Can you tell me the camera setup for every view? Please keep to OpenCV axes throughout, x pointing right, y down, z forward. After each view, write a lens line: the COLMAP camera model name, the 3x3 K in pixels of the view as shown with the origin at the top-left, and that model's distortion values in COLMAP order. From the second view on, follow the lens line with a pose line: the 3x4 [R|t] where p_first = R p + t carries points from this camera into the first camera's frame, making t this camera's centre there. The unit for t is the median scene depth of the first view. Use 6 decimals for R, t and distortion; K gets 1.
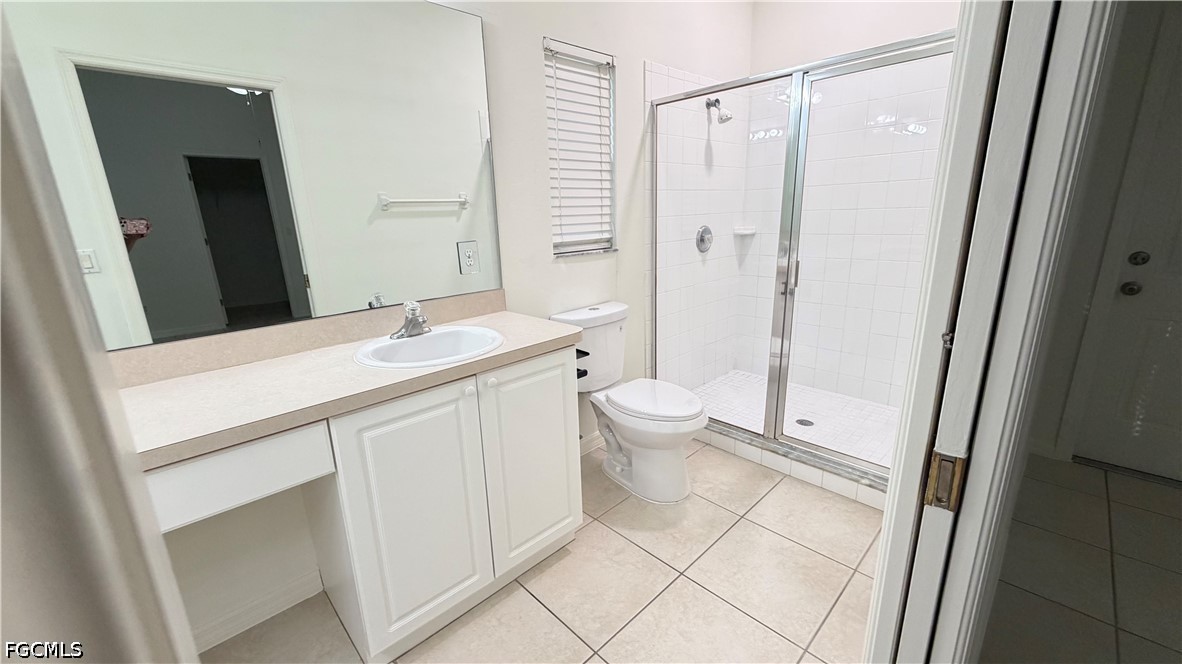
lens RADIAL K [[467.0, 0, 588.2], [0, 467.0, 332.5], [0, 0, 1]] dist [0.000545, -0.000263]
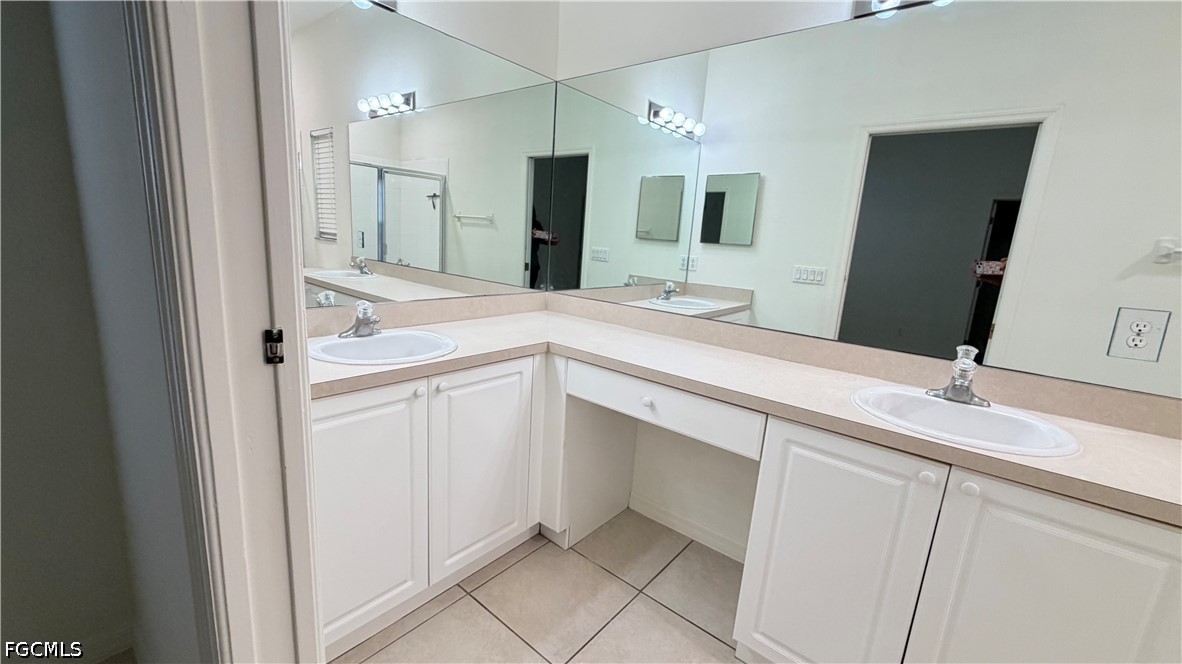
lens RADIAL K [[467.0, 0, 585.2], [0, 467.0, 330.6], [0, 0, 1]] dist [0.000545, -0.000263]
pose [[0.101425, 0.228601, -0.968222, 0.378285], [-0.318491, 0.929480, 0.186091, -0.063370], [0.942484, 0.289495, 0.167080, 0.268811]]
